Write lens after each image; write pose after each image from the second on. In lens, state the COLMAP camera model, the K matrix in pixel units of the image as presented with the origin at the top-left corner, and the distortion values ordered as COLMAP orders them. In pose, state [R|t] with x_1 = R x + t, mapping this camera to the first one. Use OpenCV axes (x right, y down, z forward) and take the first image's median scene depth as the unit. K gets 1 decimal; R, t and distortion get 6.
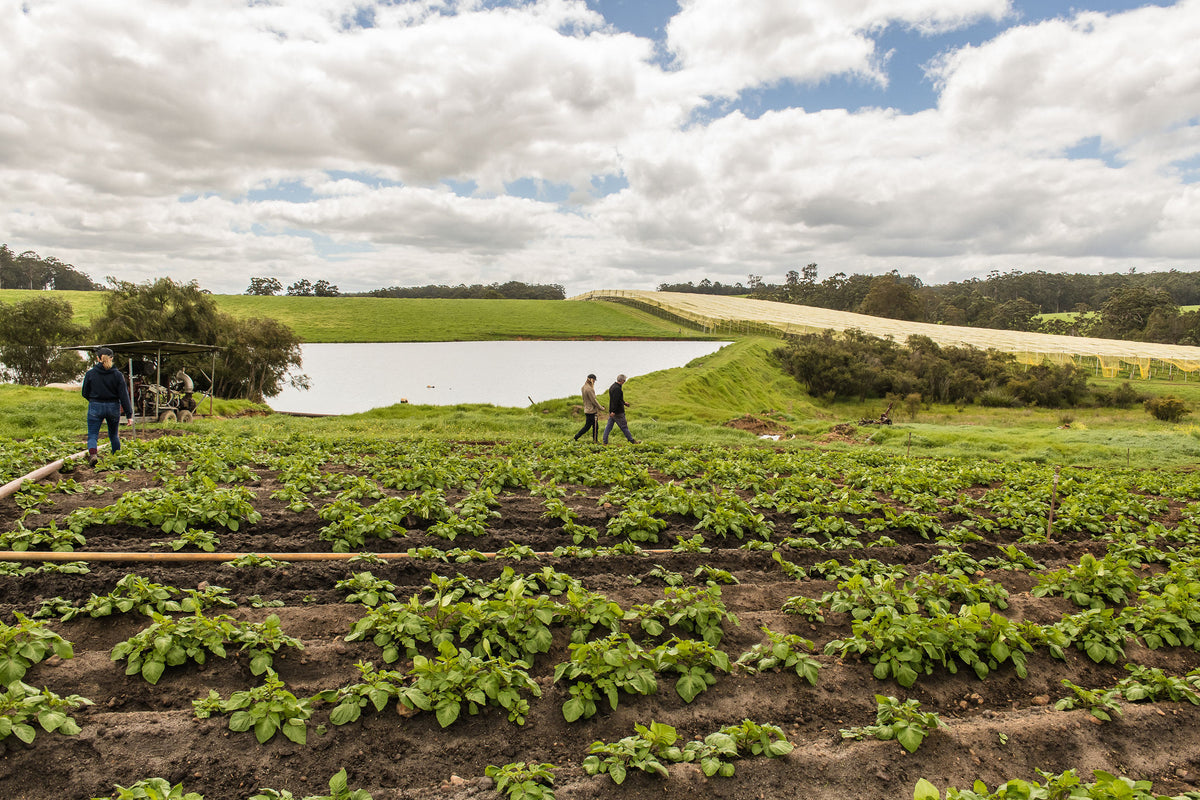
lens RADIAL K [[903.3, 0, 600.0], [0, 903.3, 400.0], [0, 0, 1]] dist [0.018165, -0.034677]
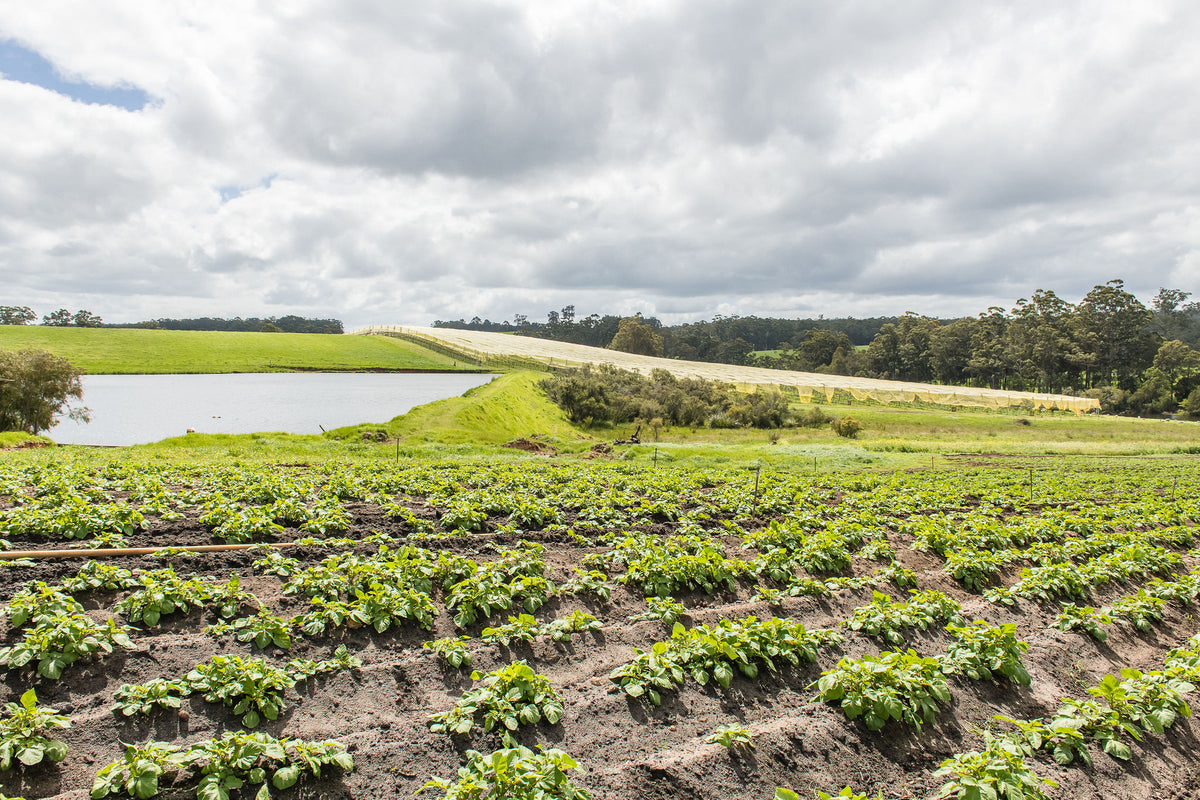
lens RADIAL K [[903.3, 0, 600.0], [0, 903.3, 400.0], [0, 0, 1]] dist [0.018165, -0.034677]
pose [[0.962252, -0.006880, 0.272072, -0.049779], [0.015735, 0.999415, -0.030378, 0.004468], [-0.271703, 0.033513, 0.961797, -0.126560]]
